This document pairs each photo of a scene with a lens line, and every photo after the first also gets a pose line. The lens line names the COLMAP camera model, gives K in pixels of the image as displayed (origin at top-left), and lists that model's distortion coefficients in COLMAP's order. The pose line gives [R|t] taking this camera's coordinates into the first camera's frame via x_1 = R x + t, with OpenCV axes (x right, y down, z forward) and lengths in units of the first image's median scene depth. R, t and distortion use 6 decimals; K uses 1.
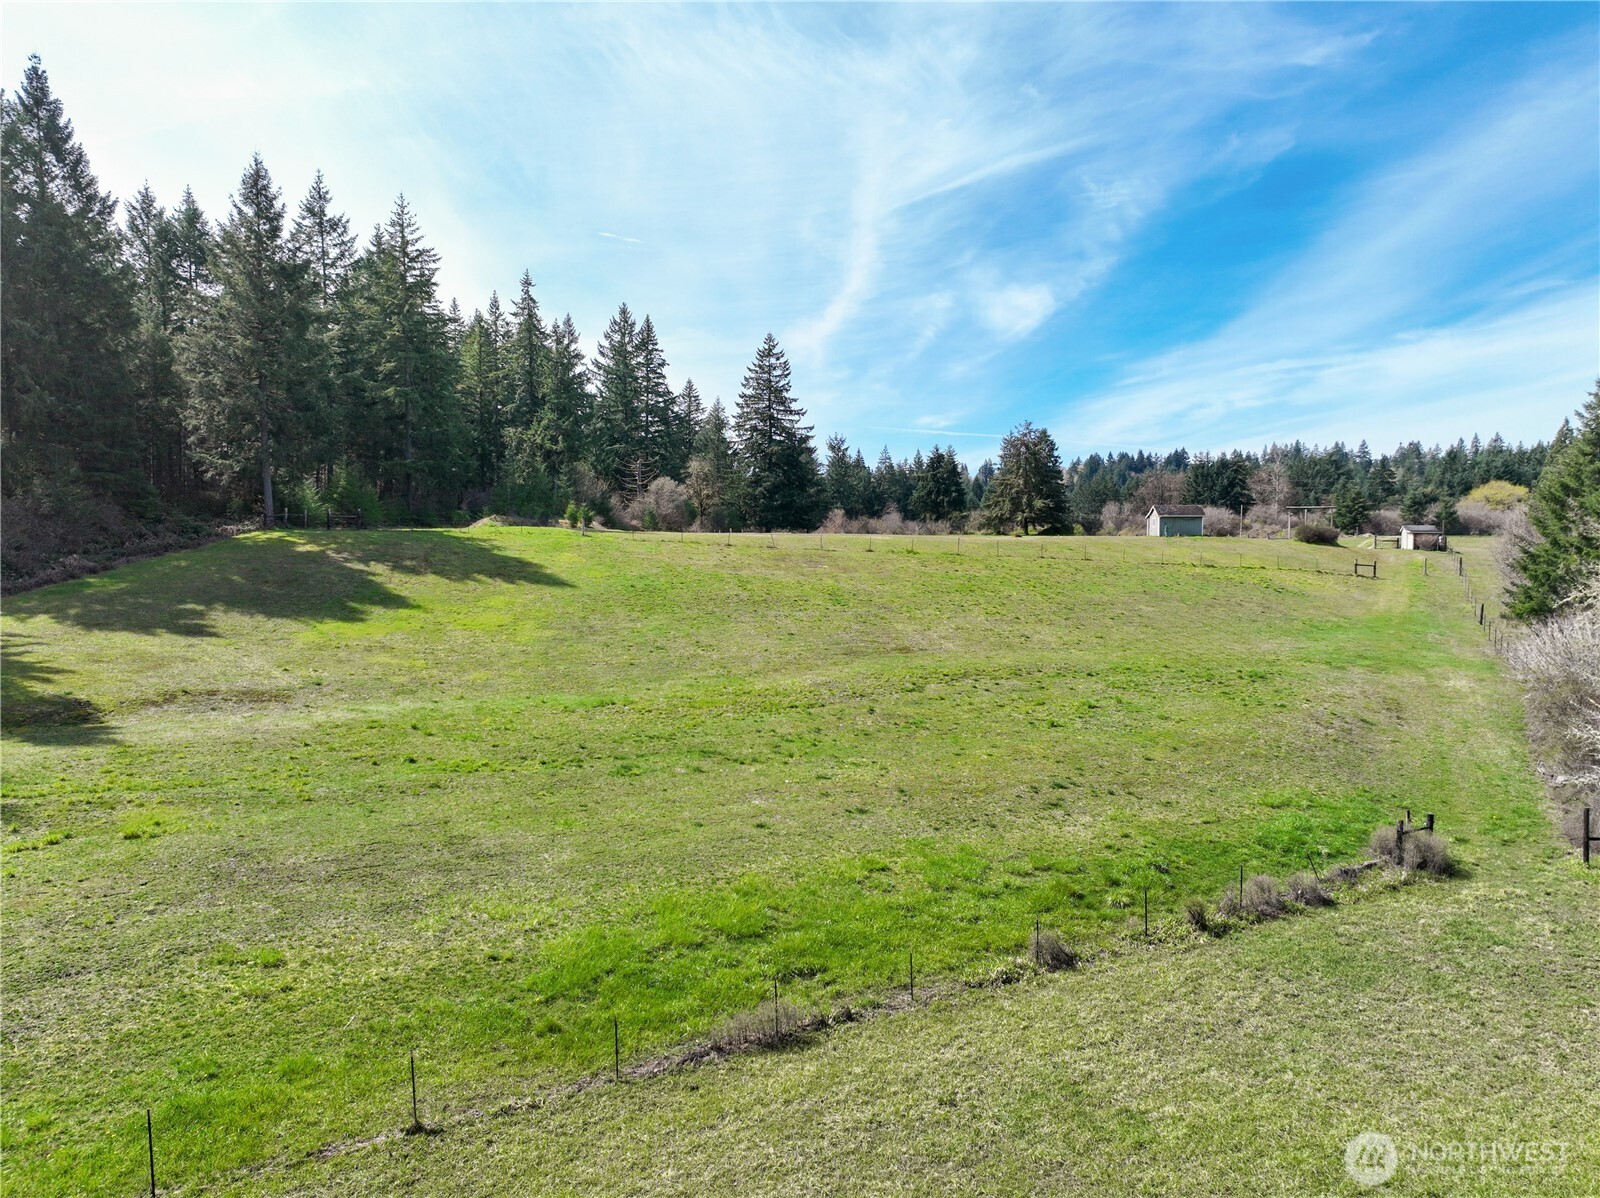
lens RADIAL K [[1143.5, 0, 758.2], [0, 1143.5, 564.5], [0, 0, 1]] dist [0.004502, -0.002778]
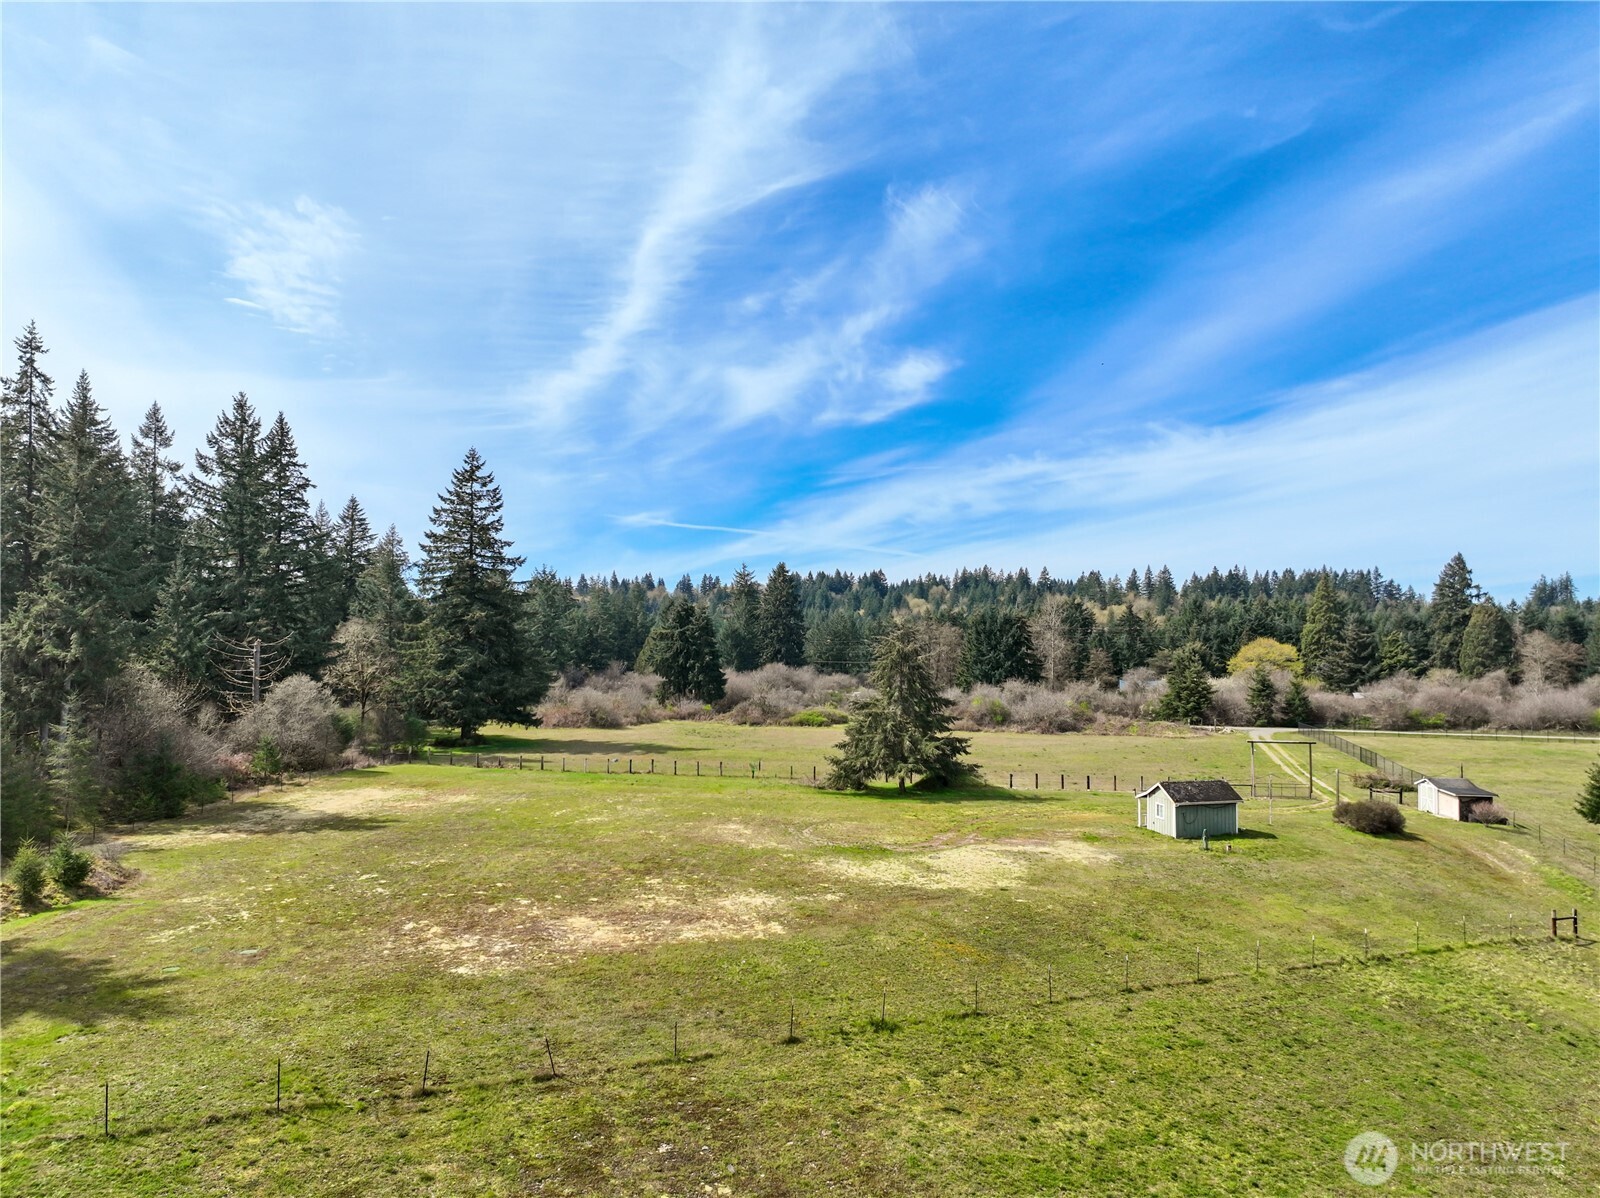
lens RADIAL K [[1143.5, 0, 804.3], [0, 1143.5, 587.3], [0, 0, 1]] dist [0.004502, -0.002778]
pose [[0.951659, 0.013890, 0.306842, -0.010080], [0.008218, 0.997468, -0.070640, -0.063377], [-0.307046, 0.069747, 0.949136, 0.267422]]
